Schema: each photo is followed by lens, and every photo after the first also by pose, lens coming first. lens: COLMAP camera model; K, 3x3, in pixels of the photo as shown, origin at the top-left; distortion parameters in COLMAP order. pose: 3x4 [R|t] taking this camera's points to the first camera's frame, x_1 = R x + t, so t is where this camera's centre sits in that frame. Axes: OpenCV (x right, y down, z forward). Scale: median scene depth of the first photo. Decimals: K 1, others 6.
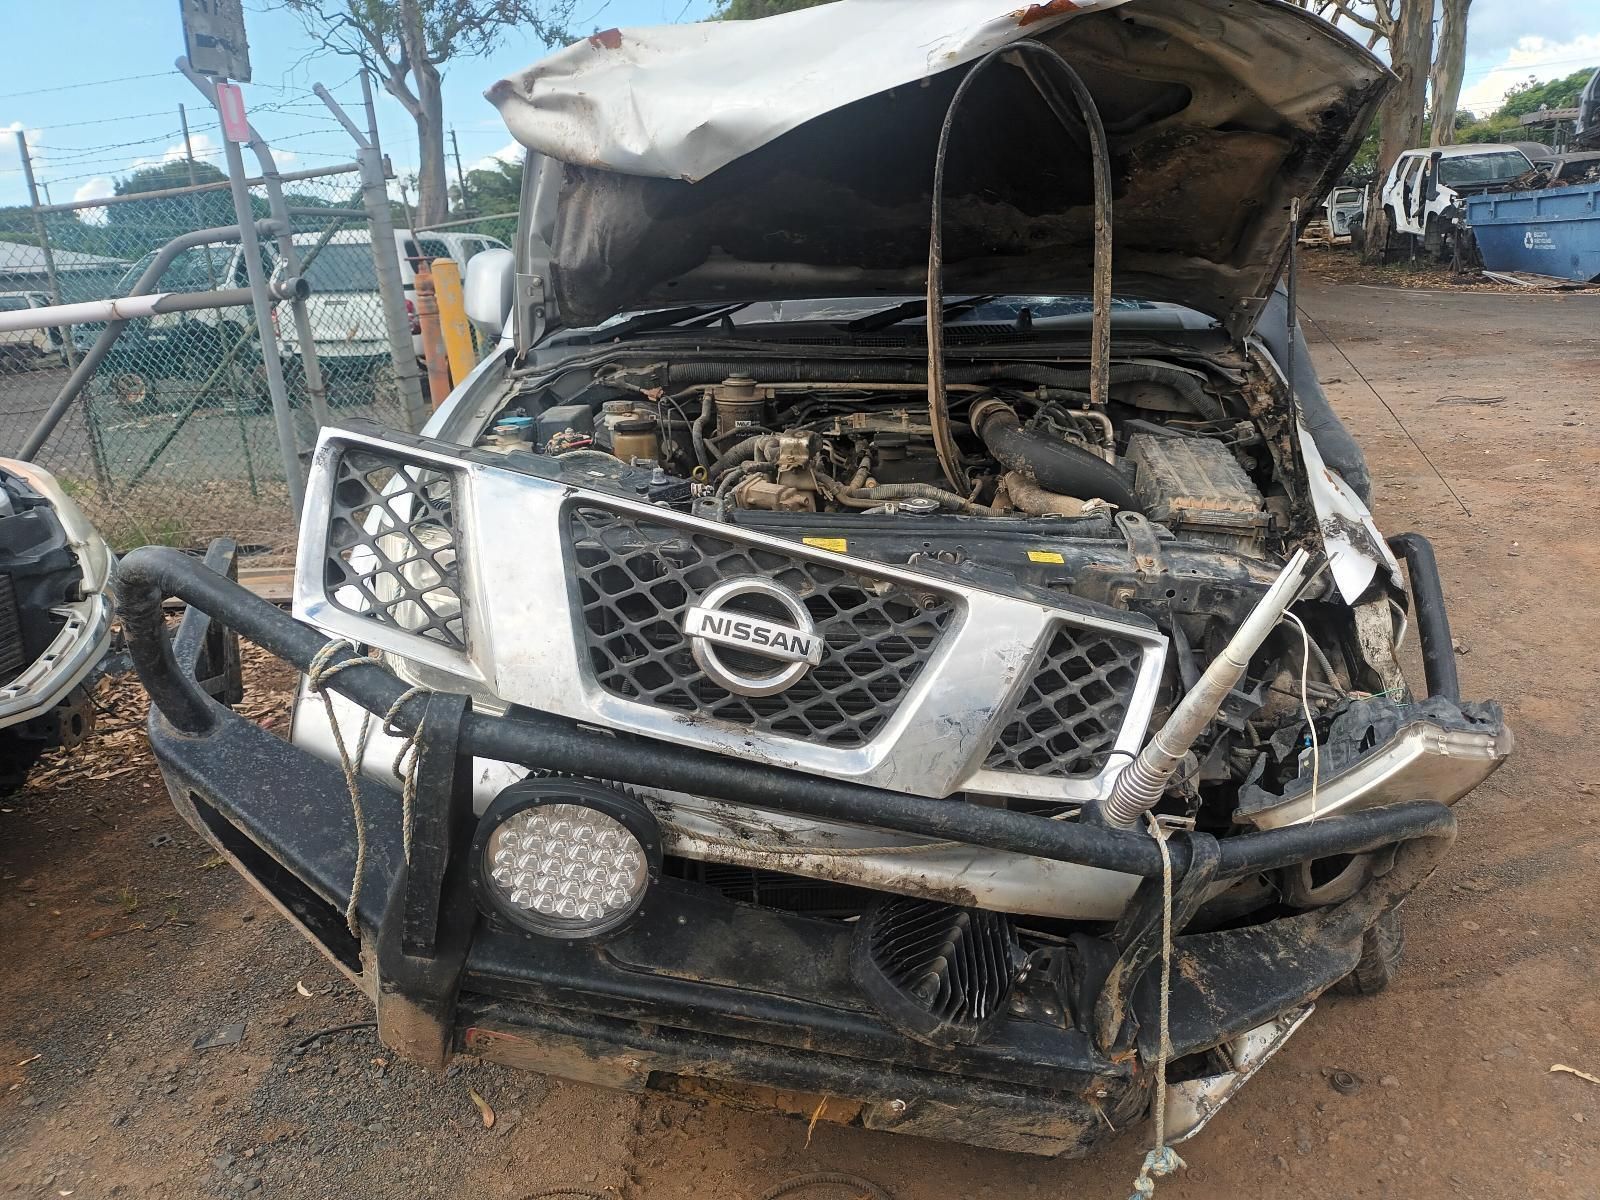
lens RADIAL K [[1192.2, 0, 805.4], [0, 1192.2, 606.9], [0, 0, 1]] dist [0.126237, -0.233538]
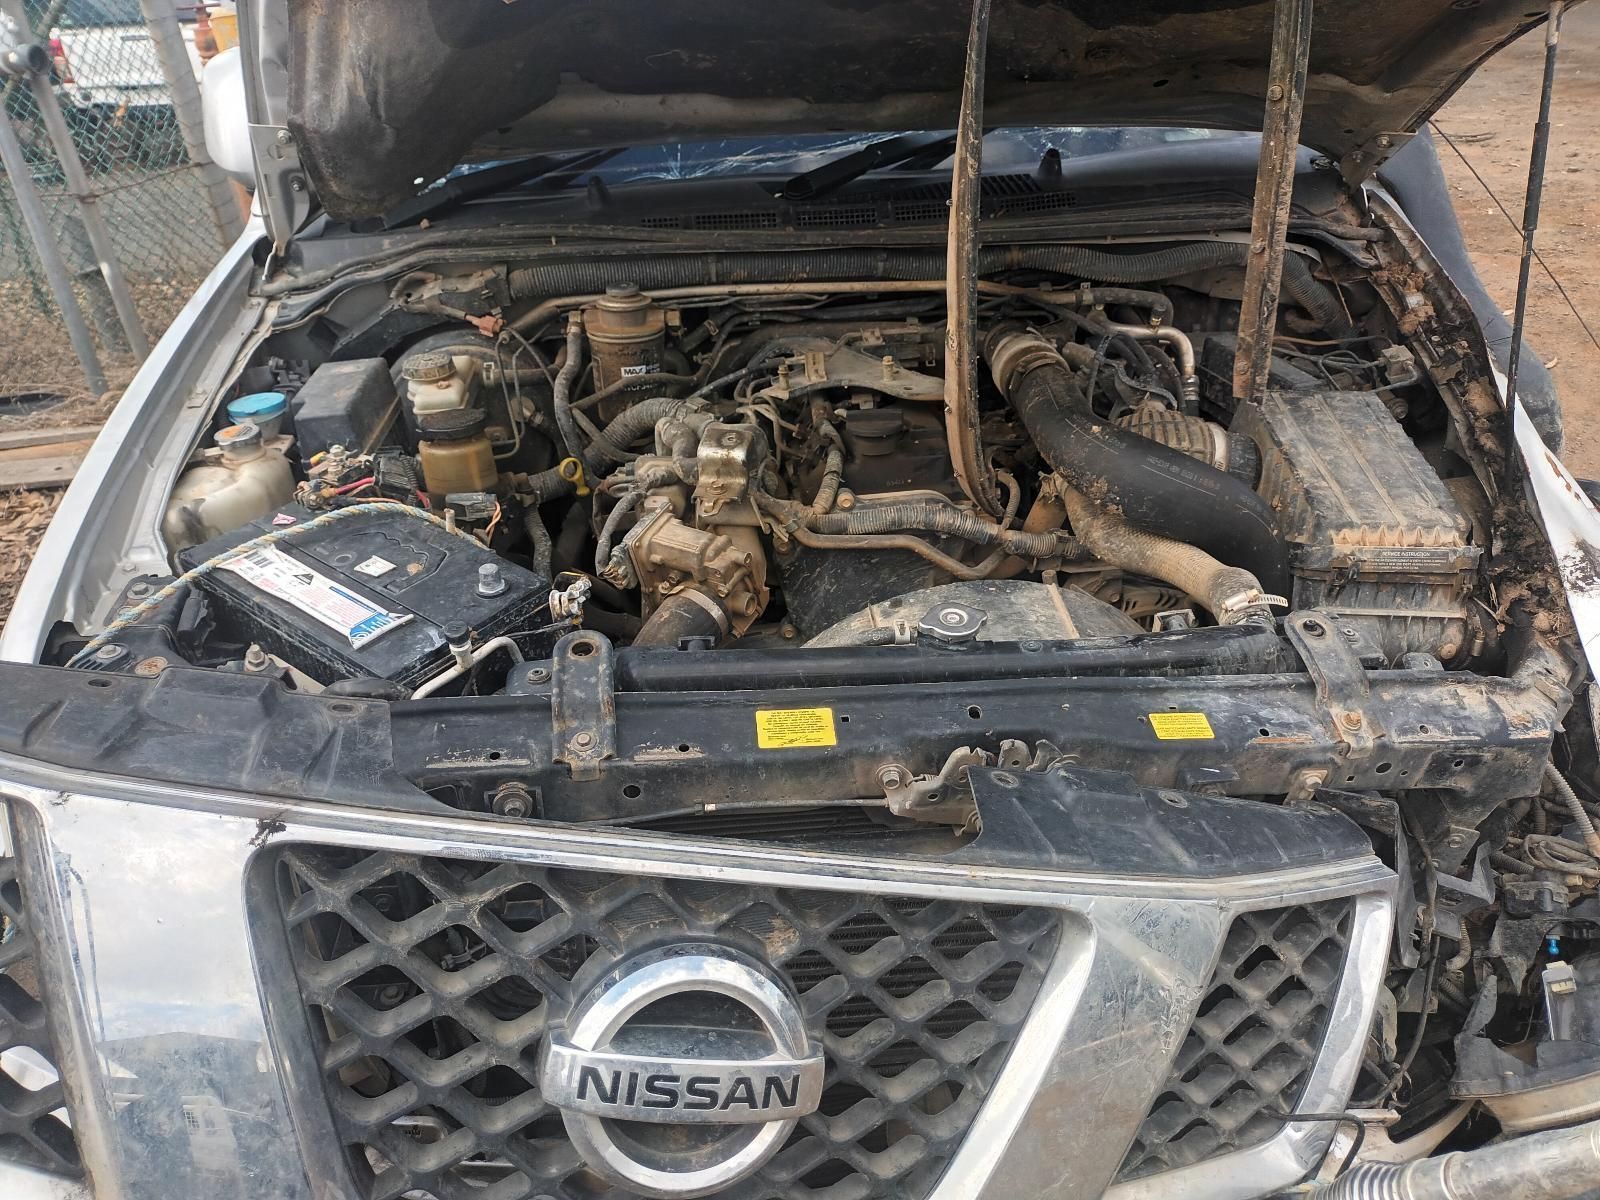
lens RADIAL K [[1200.2, 0, 797.3], [0, 1200.2, 611.9], [0, 0, 1]] dist [0.070977, -0.119931]
pose [[0.996722, -0.054005, 0.060239, -0.012135], [0.039357, 0.974209, 0.222187, -0.195865], [-0.070685, -0.219088, 0.973141, 0.394133]]
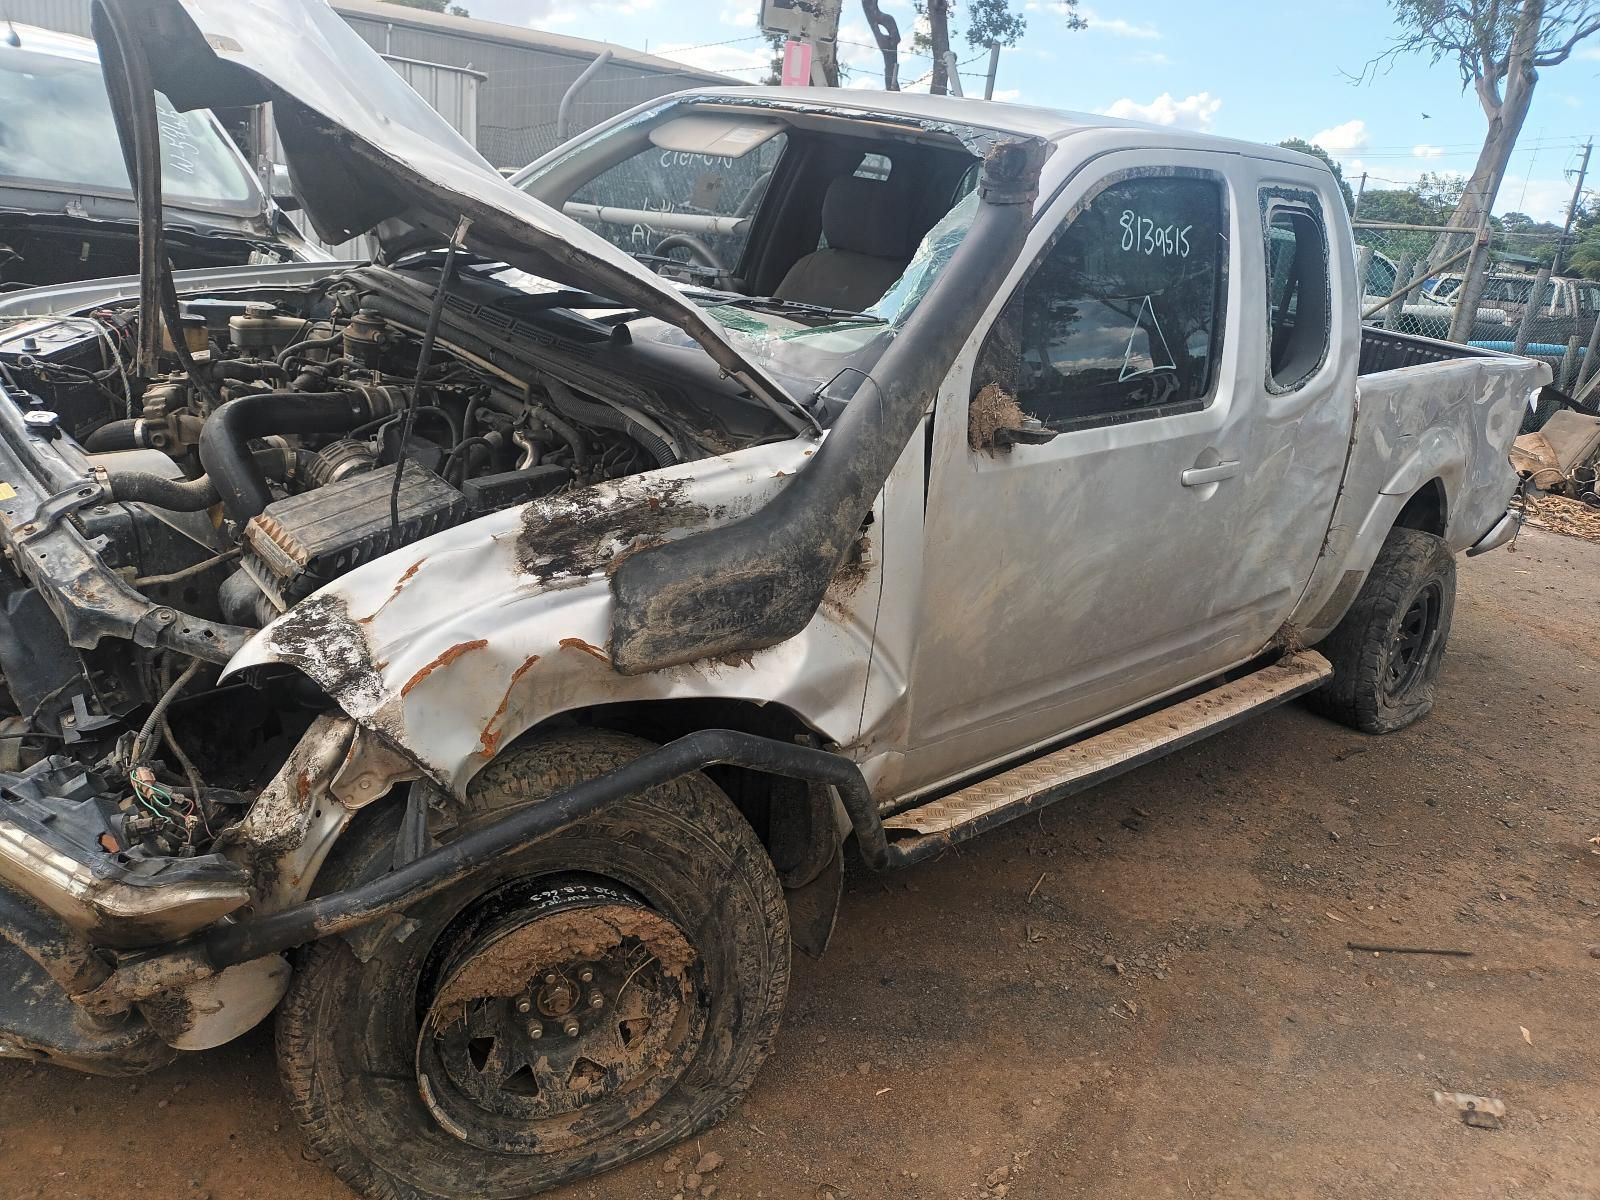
lens RADIAL K [[1198.0, 0, 806.8], [0, 1198.0, 578.5], [0, 0, 1]] dist [0.048974, -0.057329]
pose [[0.657401, 0.357724, -0.663218, 1.163710], [-0.365583, 0.921024, 0.134402, -0.309838], [0.658918, 0.154105, 0.736260, 0.598377]]
